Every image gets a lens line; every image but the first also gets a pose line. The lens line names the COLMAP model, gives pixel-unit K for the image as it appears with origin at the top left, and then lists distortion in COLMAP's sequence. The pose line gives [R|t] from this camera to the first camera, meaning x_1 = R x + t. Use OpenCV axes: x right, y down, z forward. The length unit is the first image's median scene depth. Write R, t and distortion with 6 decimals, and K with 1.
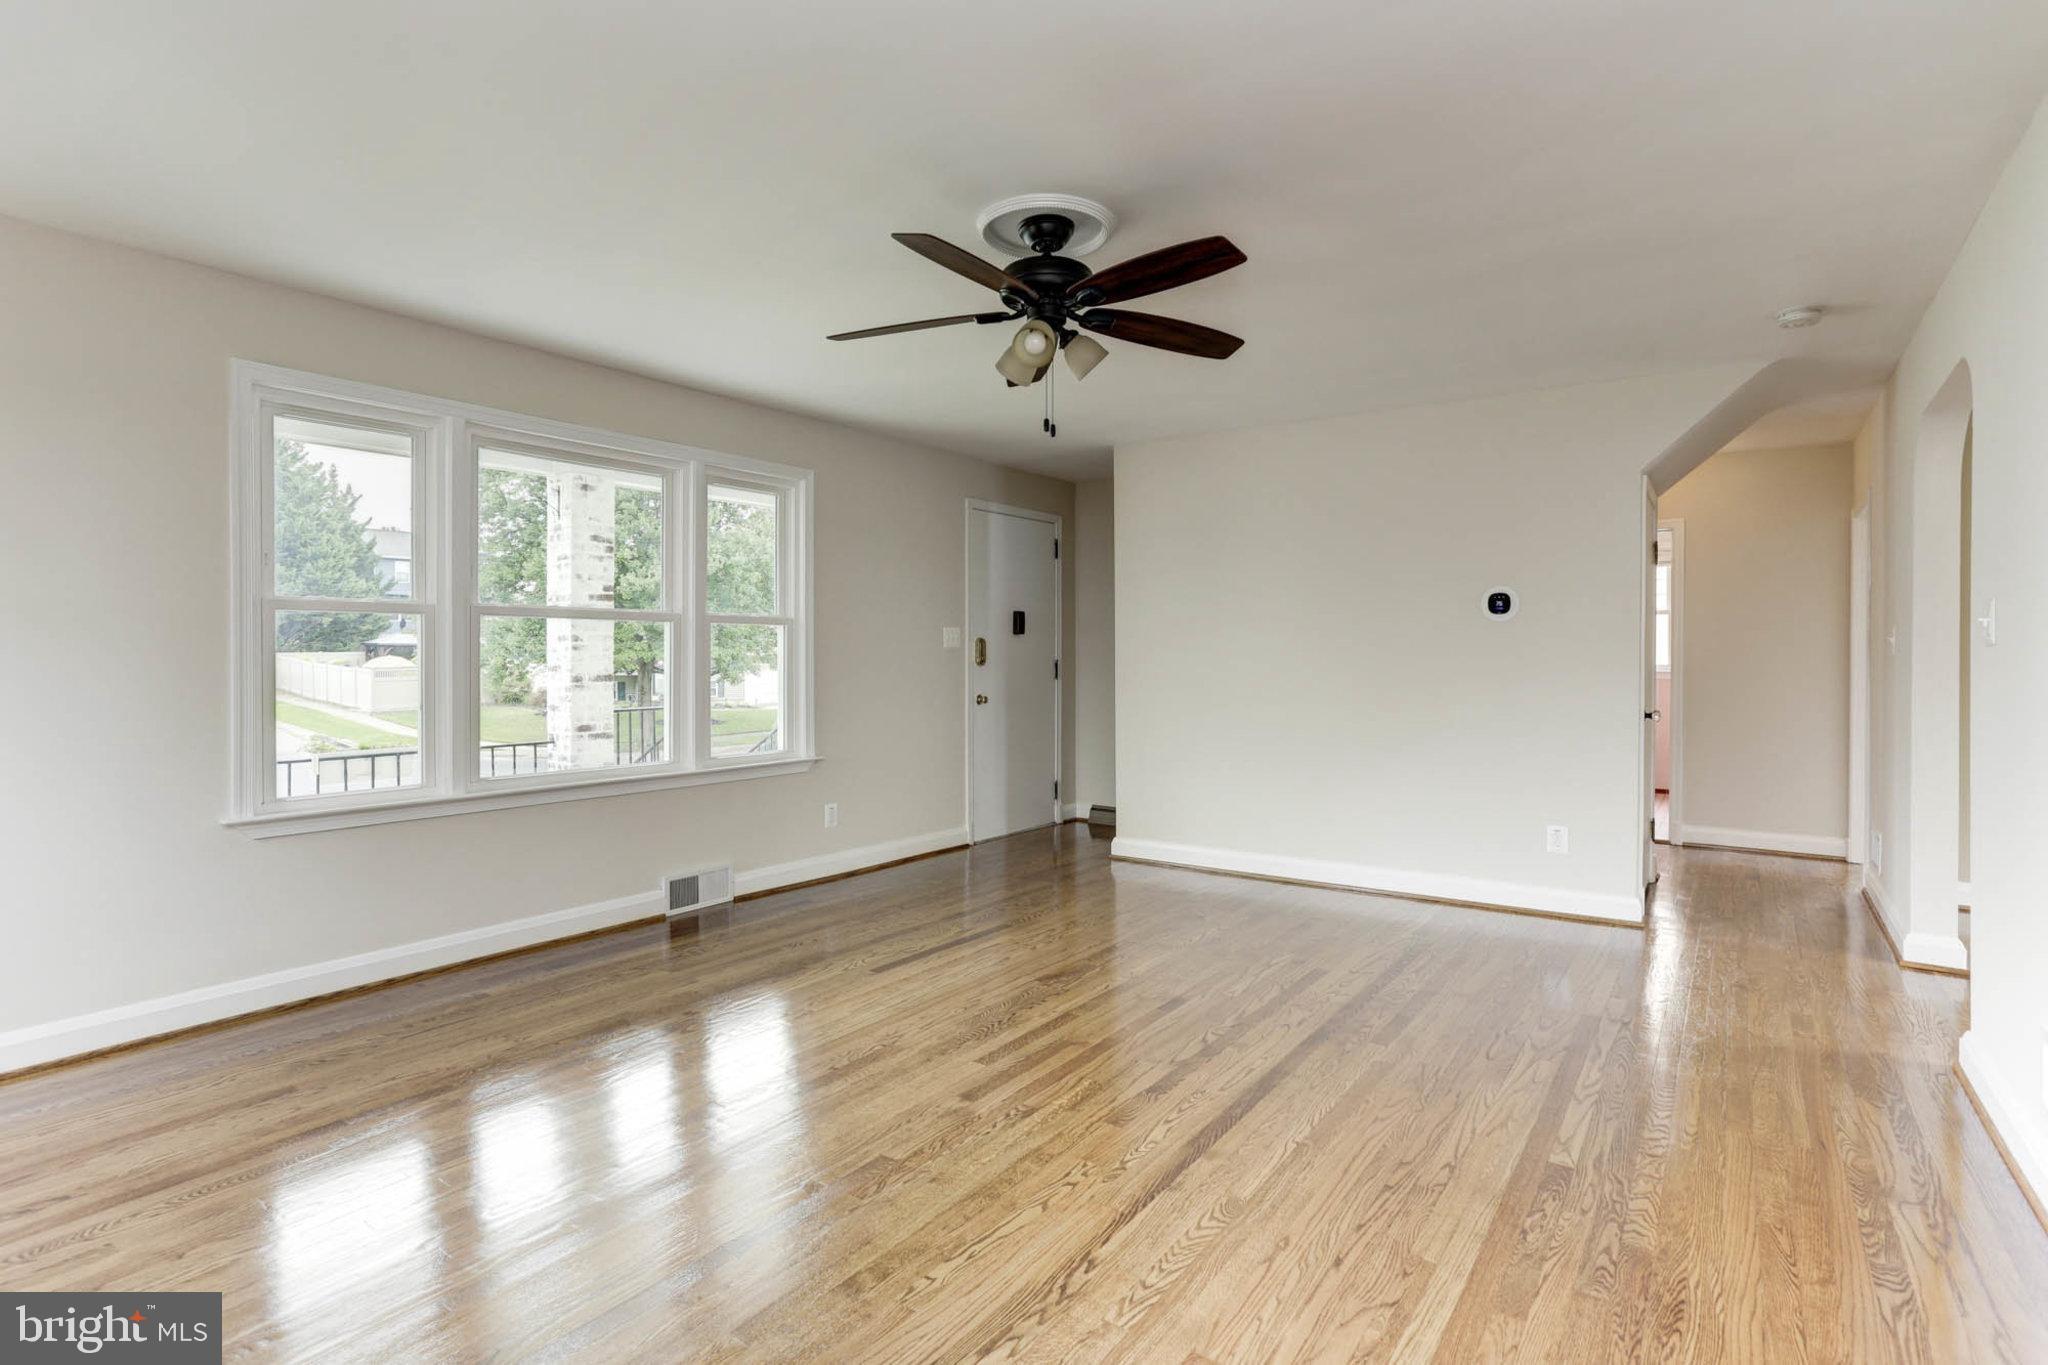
lens RADIAL K [[1005.3, 0, 1010.4], [0, 1005.3, 662.8], [0, 0, 1]] dist [-0.050116, 0.038491]
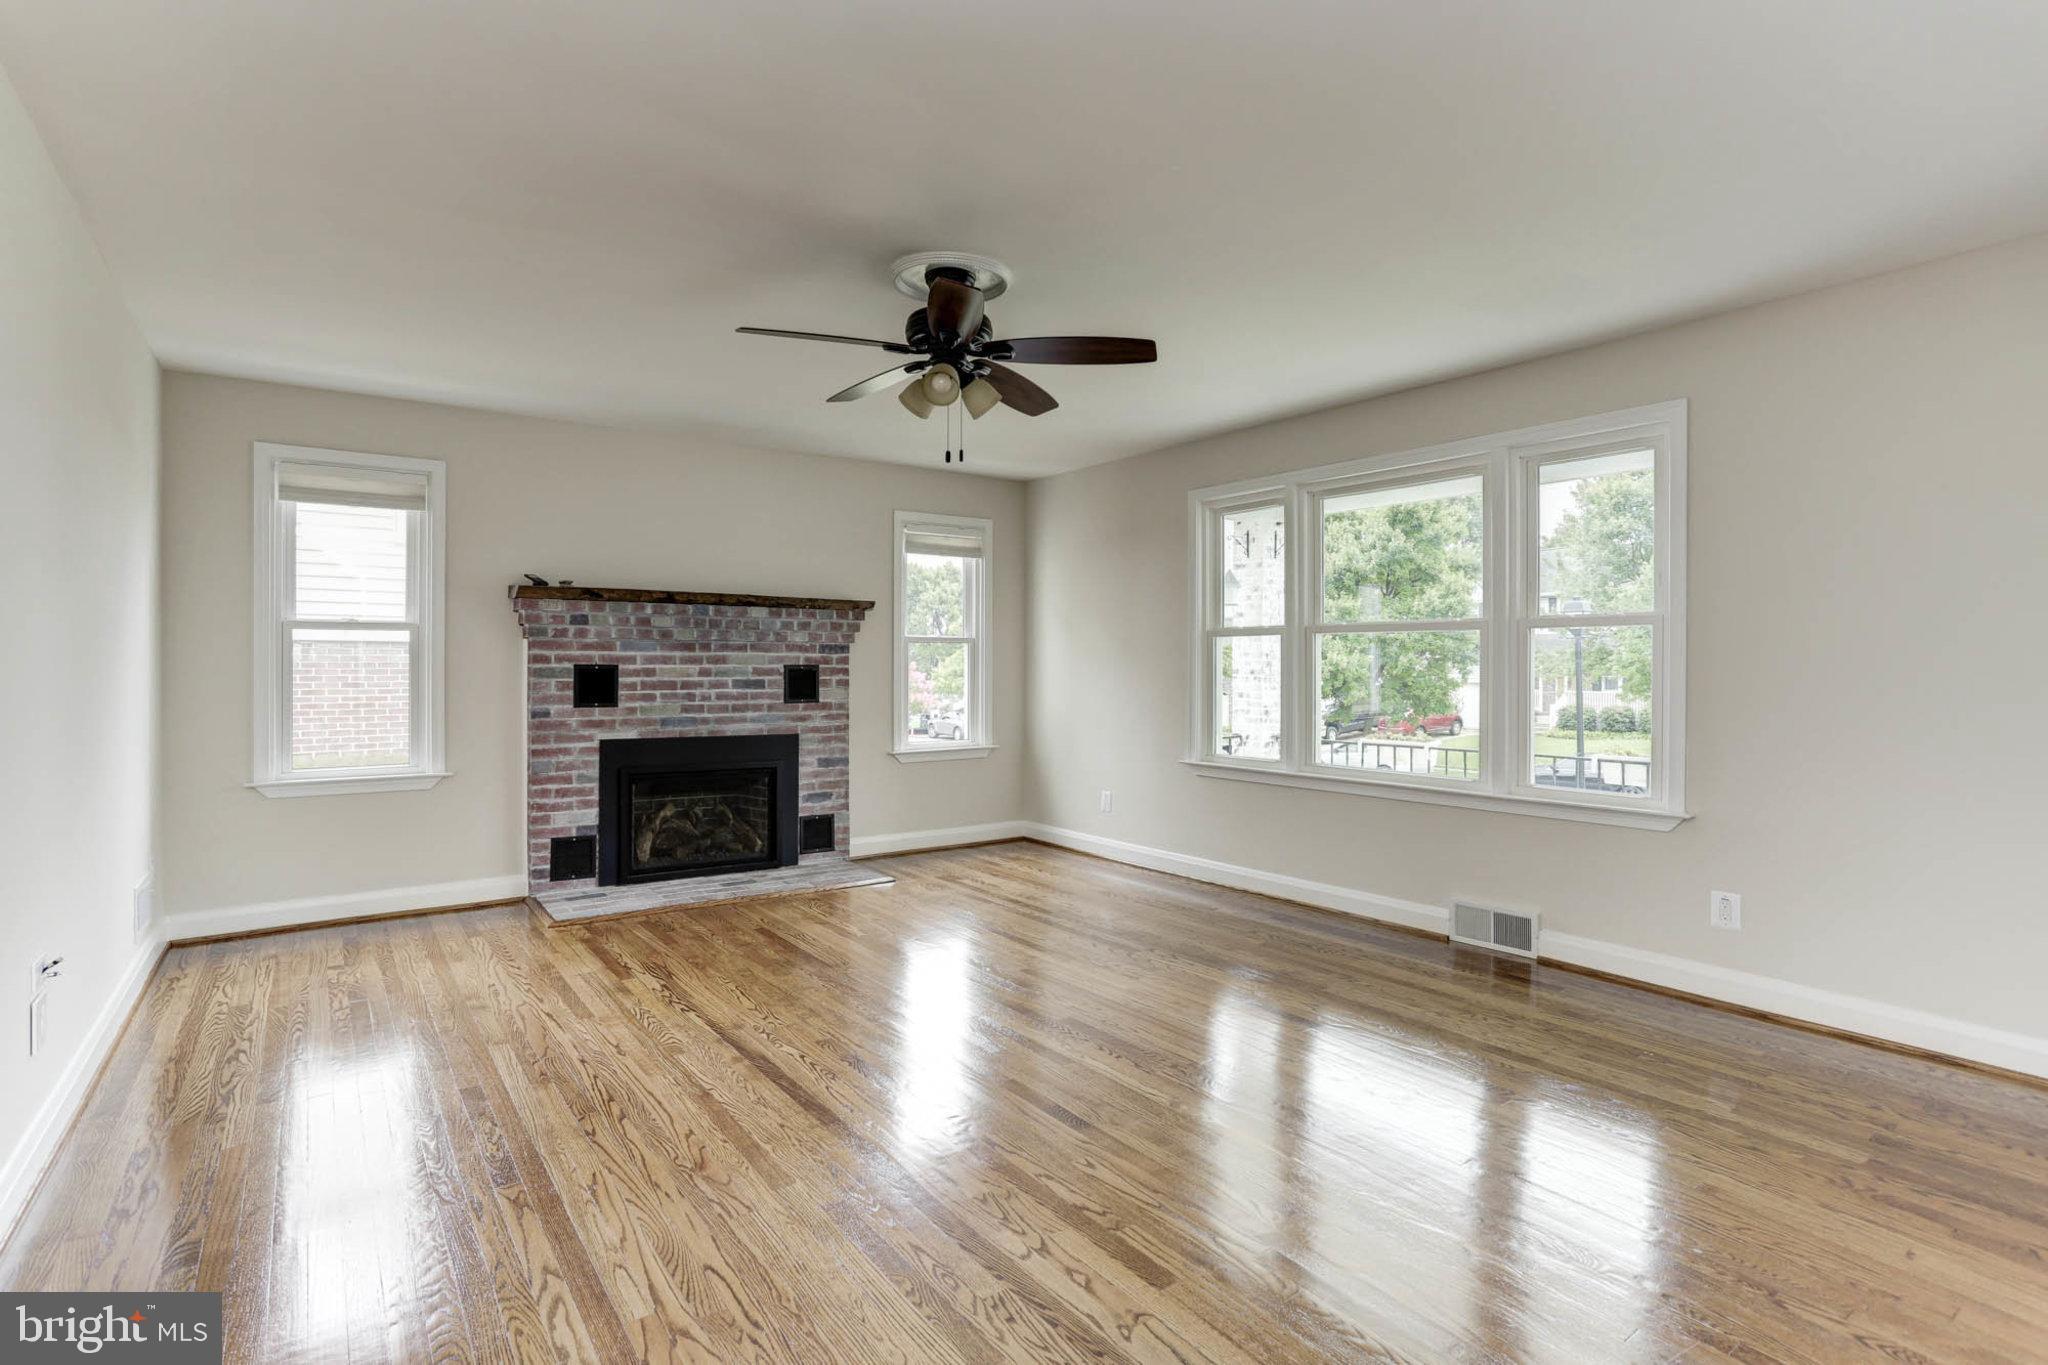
lens RADIAL K [[1004.5, 0, 1054.7], [0, 1004.5, 680.1], [0, 0, 1]] dist [-0.059553, 0.039282]
pose [[-0.283860, 0.012212, -0.958788, 1.153769], [-0.008770, 0.999844, 0.015332, -0.008353], [0.958826, 0.012761, -0.283708, 1.552502]]
